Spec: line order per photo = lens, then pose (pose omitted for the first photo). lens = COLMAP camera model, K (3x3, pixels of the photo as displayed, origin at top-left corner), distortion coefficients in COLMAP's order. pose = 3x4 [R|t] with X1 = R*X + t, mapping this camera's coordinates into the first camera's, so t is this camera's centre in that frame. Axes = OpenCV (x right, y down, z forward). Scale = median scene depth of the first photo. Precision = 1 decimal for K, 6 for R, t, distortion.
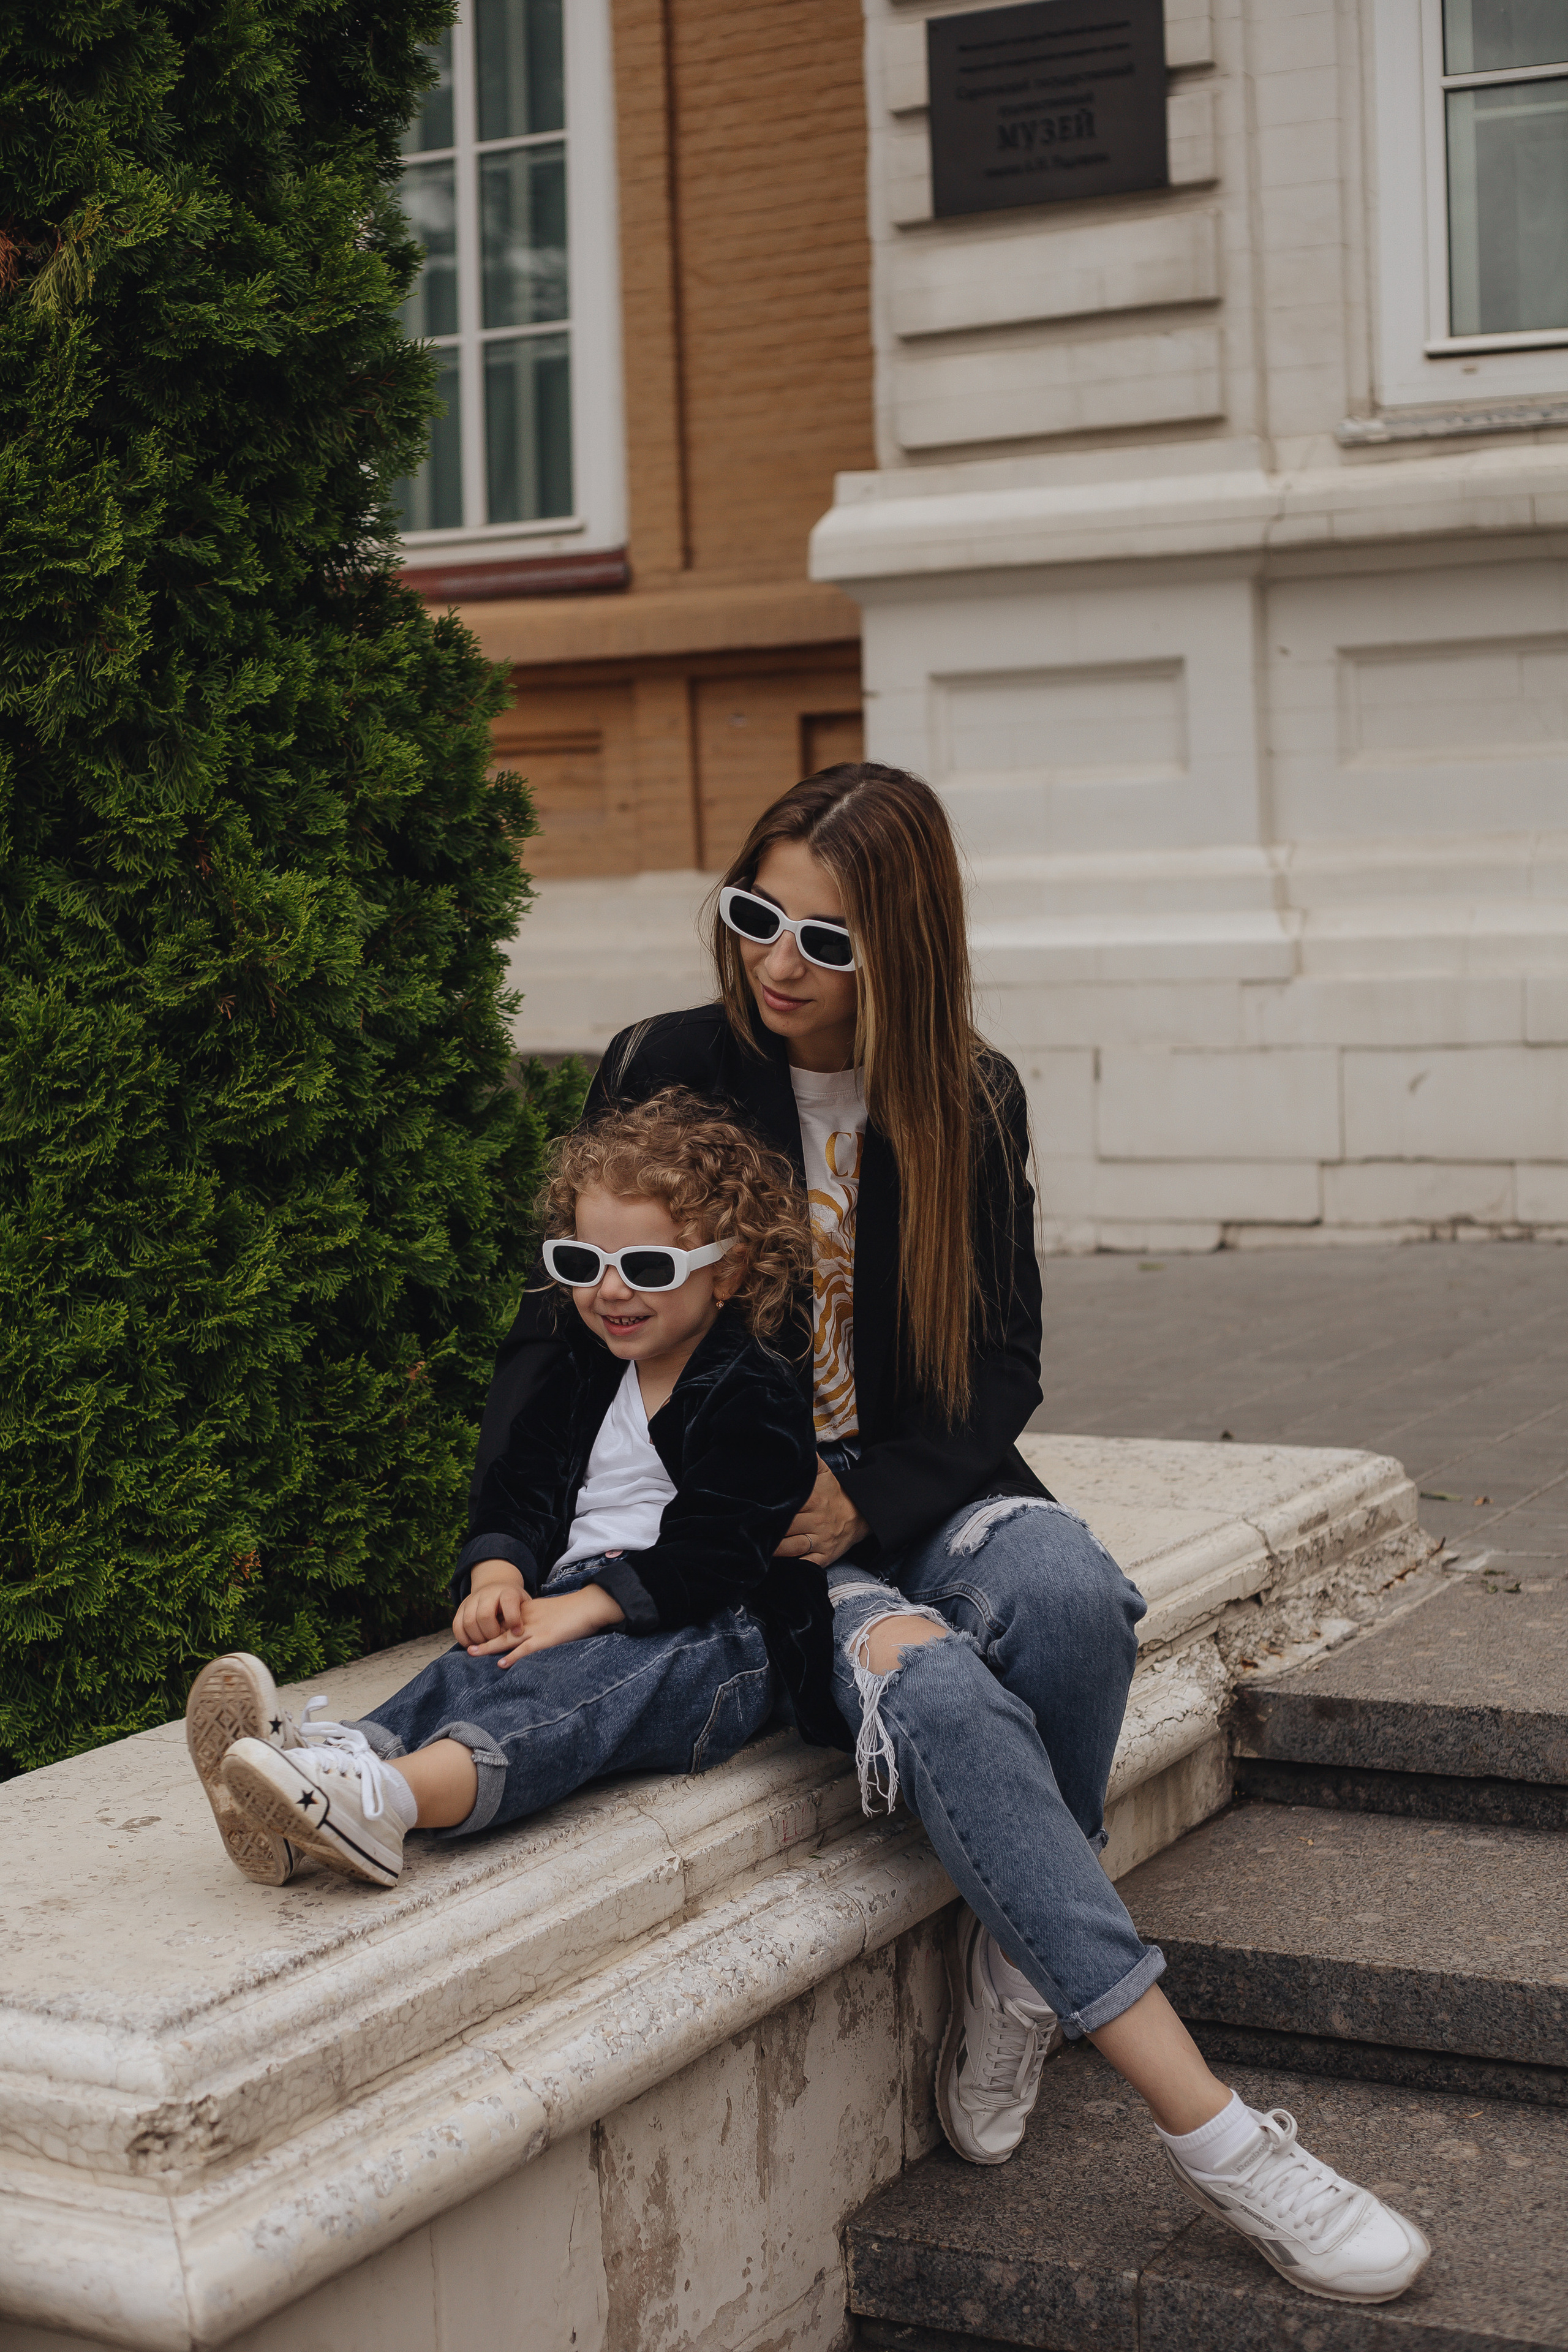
lens RADIAL K [[3340.8, 0, 748.1], [0, 3340.8, 1175.4], [0, 0, 1]] dist [-0.071224, -0.090444]
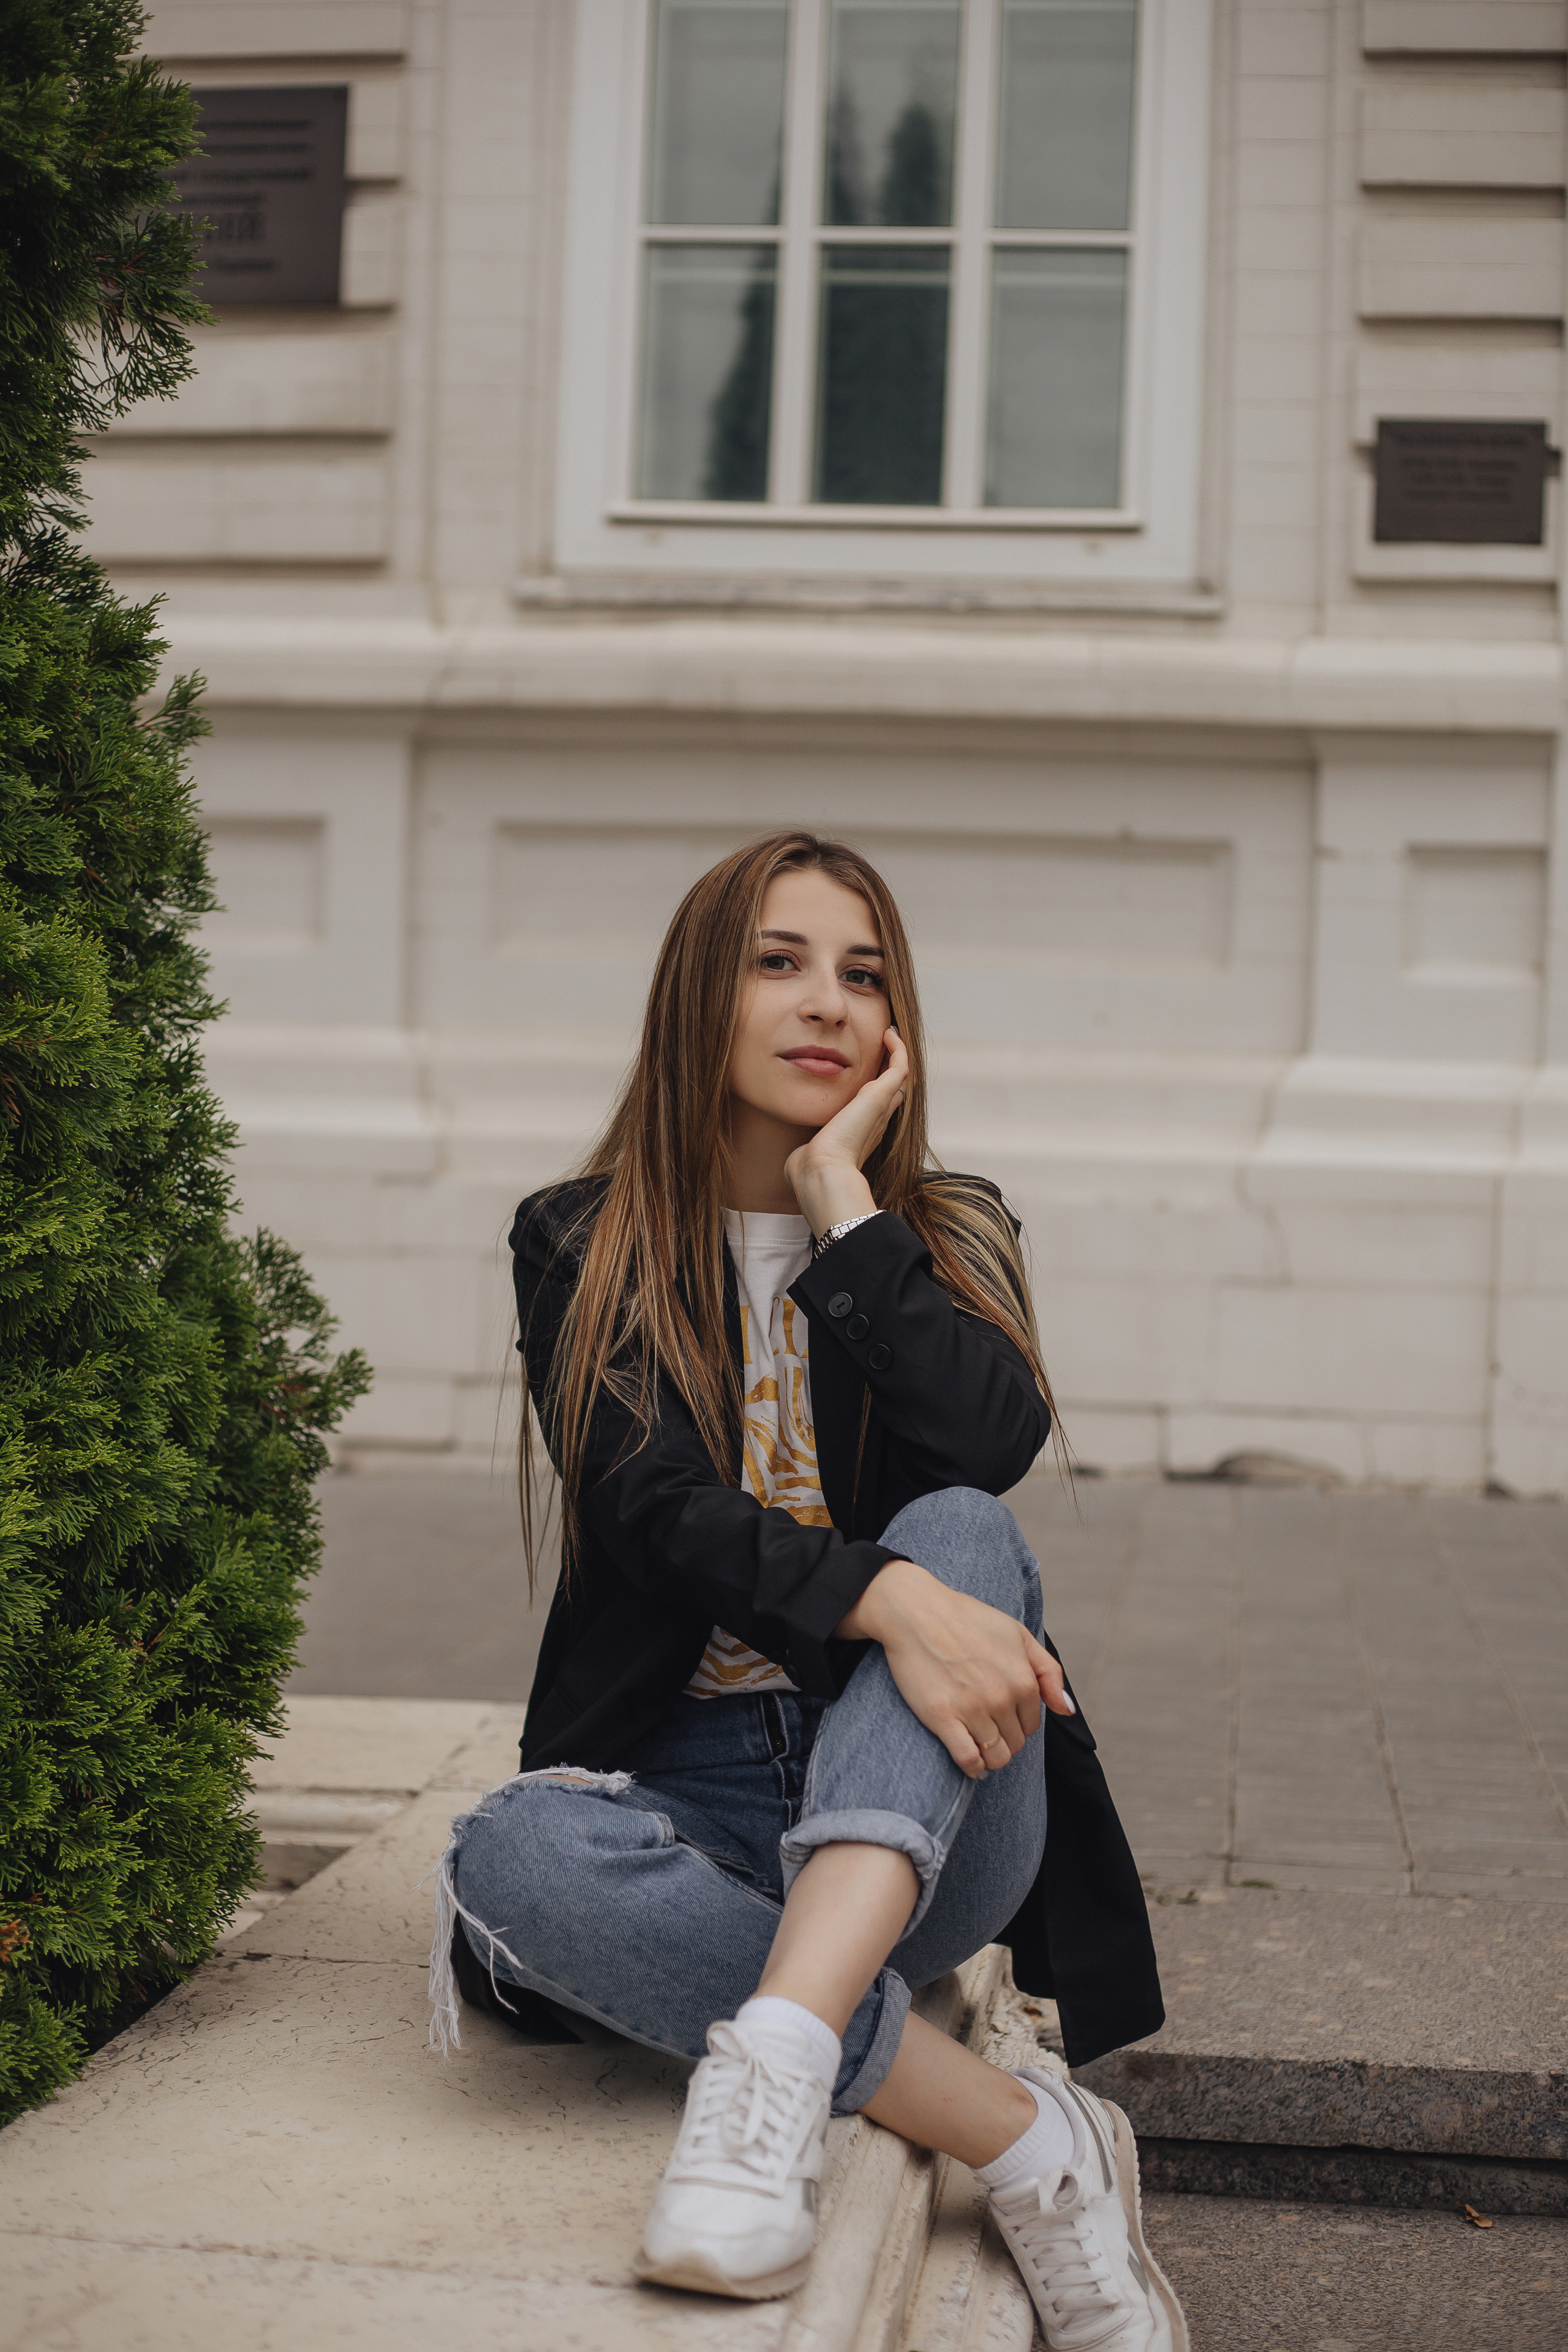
lens RADIAL K [[3423.4, 0, 777.6], [0, 3423.4, 1180.9], [0, 0, 1]] dist [-0.099868, -0.054542]
pose [[0.933460, 0.056006, 0.354281, -0.231278], [-0.034326, 0.997150, -0.067191, 0.004859], [-0.357034, 0.050559, 0.932722, 0.275518]]
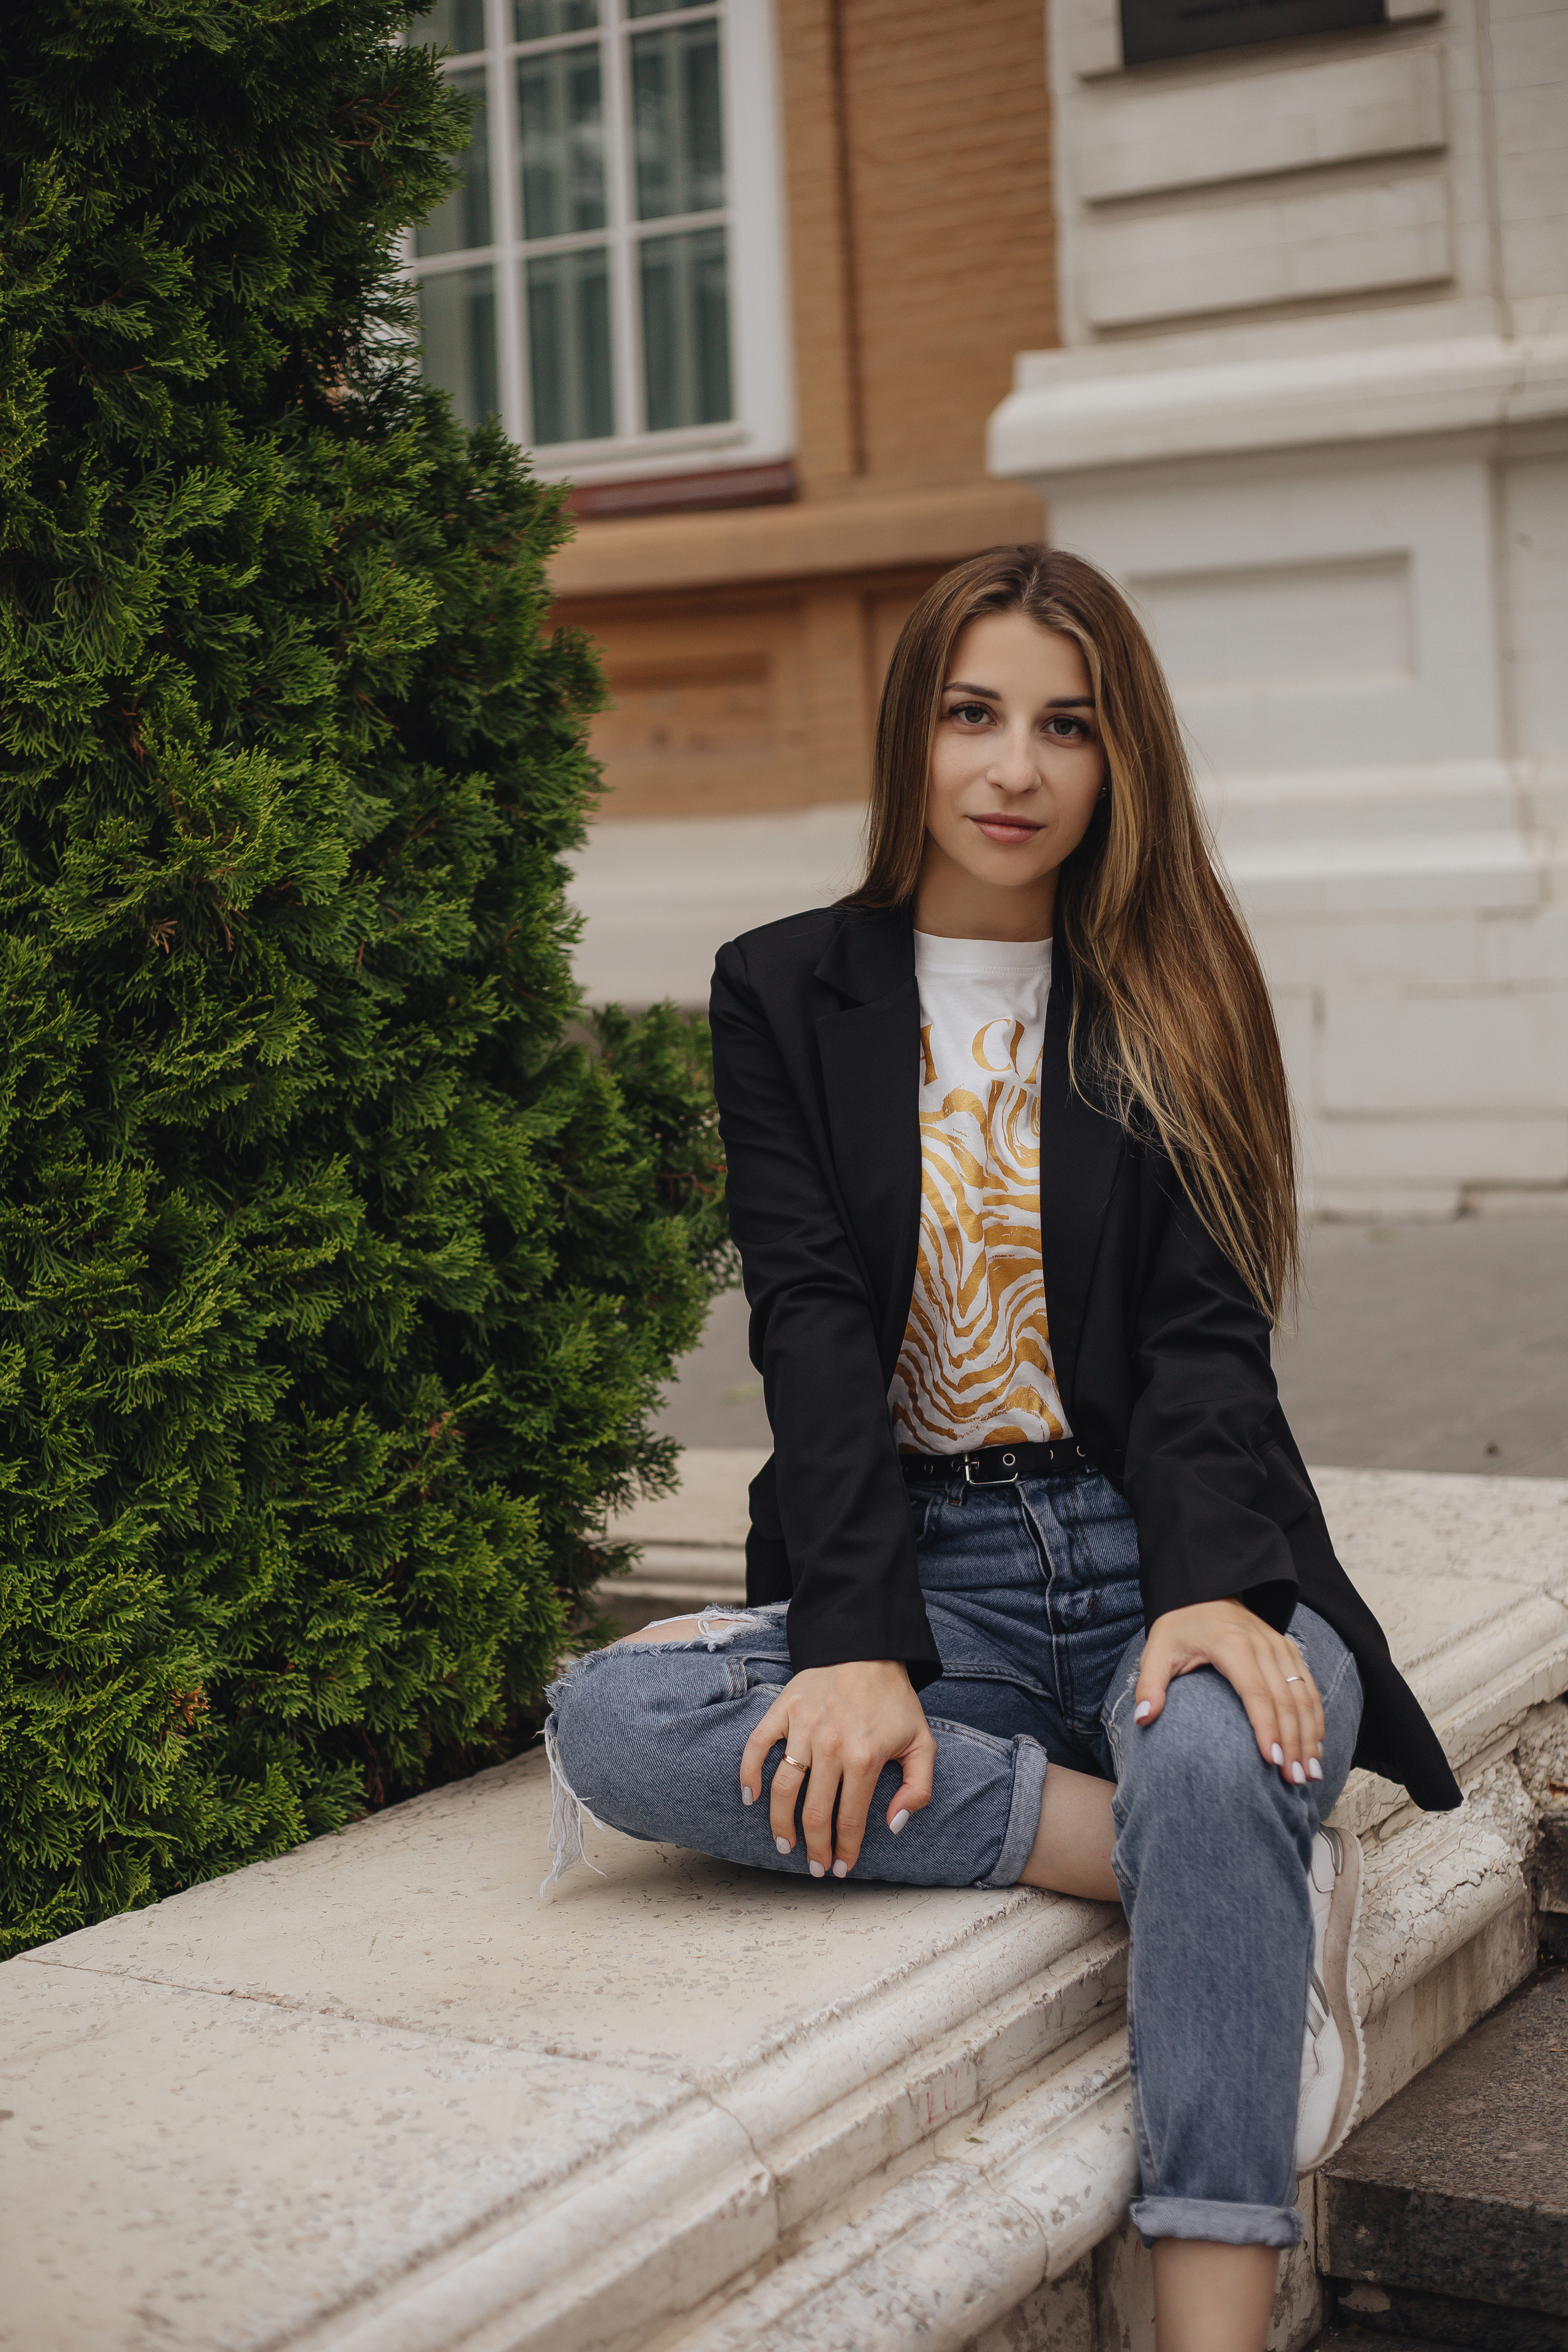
lens RADIAL K [[3423.4, 0, 777.6], [0, 3423.4, 1180.9], [0, 0, 1]] dist [-0.099868, -0.054542]
pose [[0.998700, -0.012221, -0.049496, 0.013842], [0.012927, 0.999819, 0.013987, -0.005470], [0.049316, -0.014608, 0.998676, 0.242896]]
